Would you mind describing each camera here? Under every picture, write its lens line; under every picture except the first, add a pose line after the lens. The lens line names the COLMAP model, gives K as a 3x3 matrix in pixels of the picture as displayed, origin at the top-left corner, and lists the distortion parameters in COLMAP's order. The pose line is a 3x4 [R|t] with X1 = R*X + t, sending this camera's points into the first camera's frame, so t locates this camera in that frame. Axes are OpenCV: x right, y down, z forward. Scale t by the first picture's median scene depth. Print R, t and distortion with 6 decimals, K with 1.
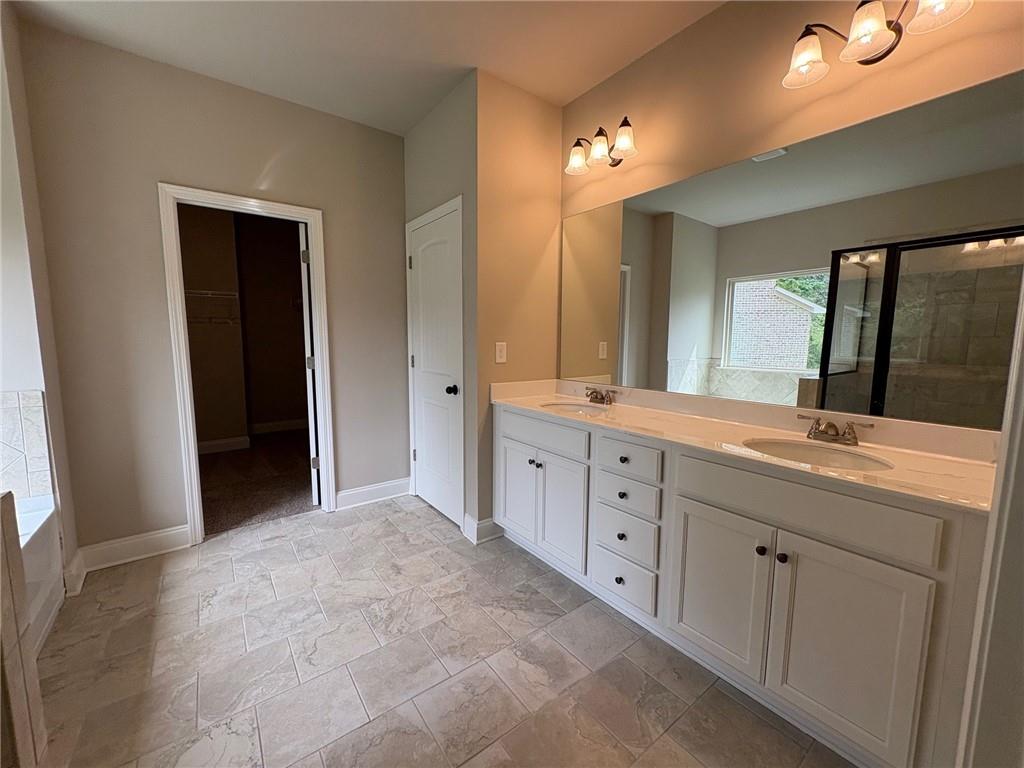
lens RADIAL K [[409.6, 0, 510.3], [0, 409.6, 383.0], [0, 0, 1]] dist [0.000055, -0.000439]
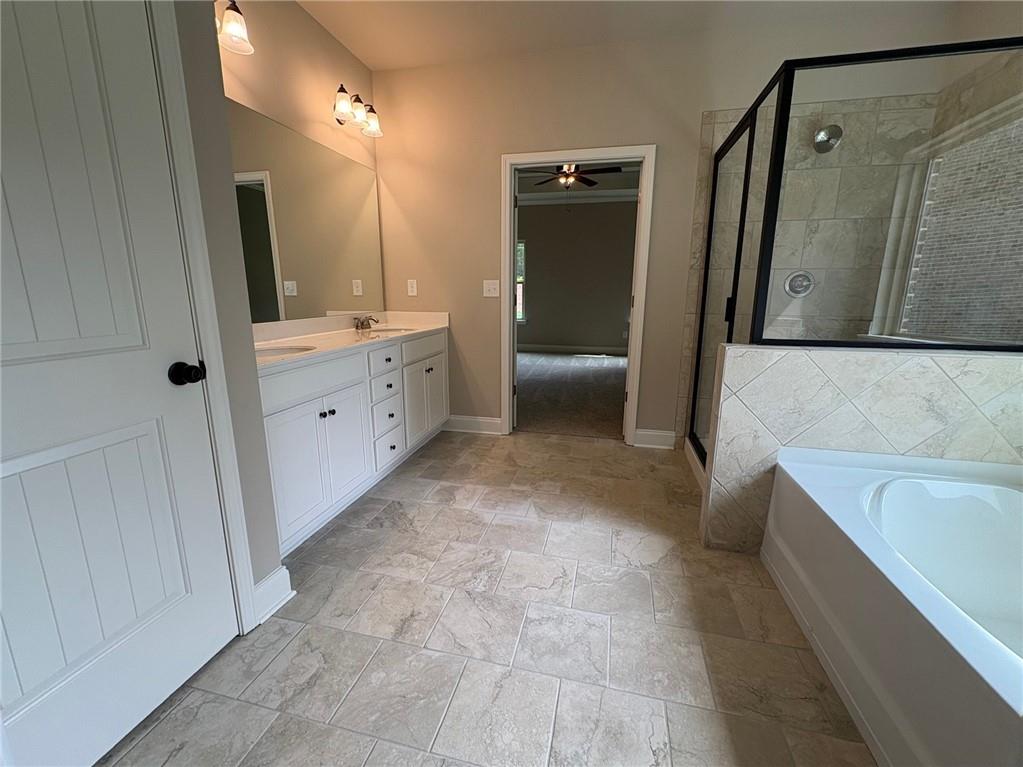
lens RADIAL K [[429.8, 0, 513.9], [0, 429.8, 382.2], [0, 0, 1]] dist [-0.000527, -0.000138]
pose [[-0.643959, -0.168846, 0.746195, -1.041398], [0.077239, 0.956011, 0.282979, -0.114785], [-0.761151, 0.239862, -0.602590, 1.489133]]
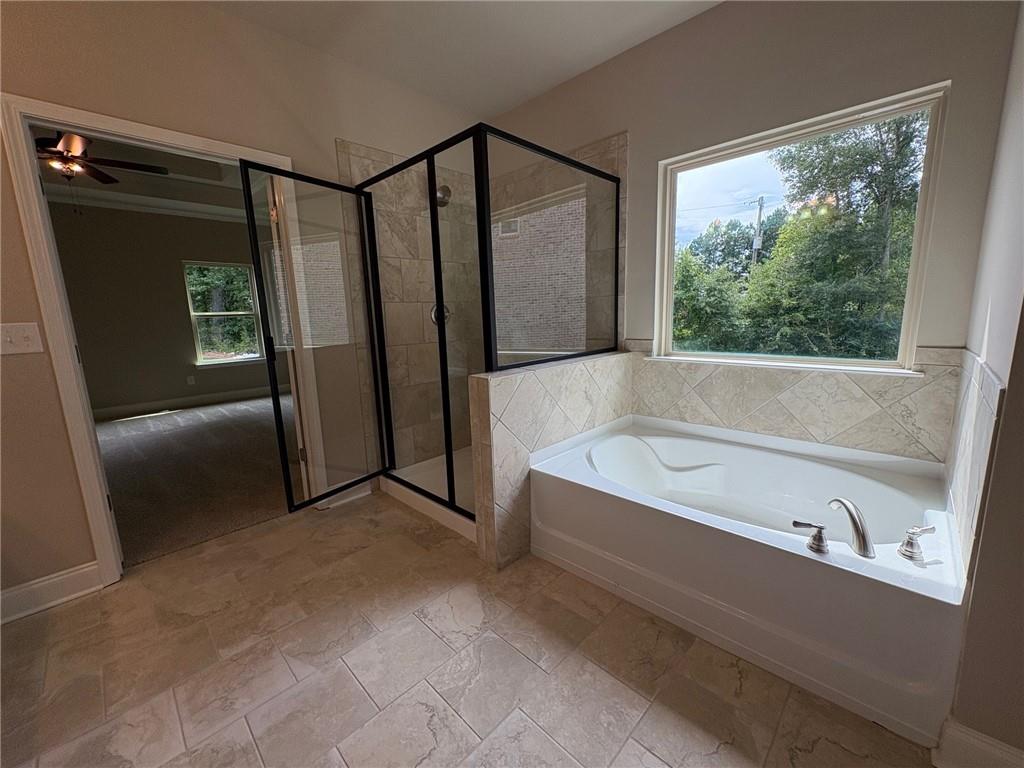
lens RADIAL K [[409.6, 0, 510.8], [0, 409.6, 382.3], [0, 0, 1]] dist [0.000055, -0.000439]
pose [[-0.987087, 0.051056, -0.151833, -0.501411], [0.006932, 0.960573, 0.277940, -0.139215], [0.160038, 0.273299, -0.948523, 1.446400]]
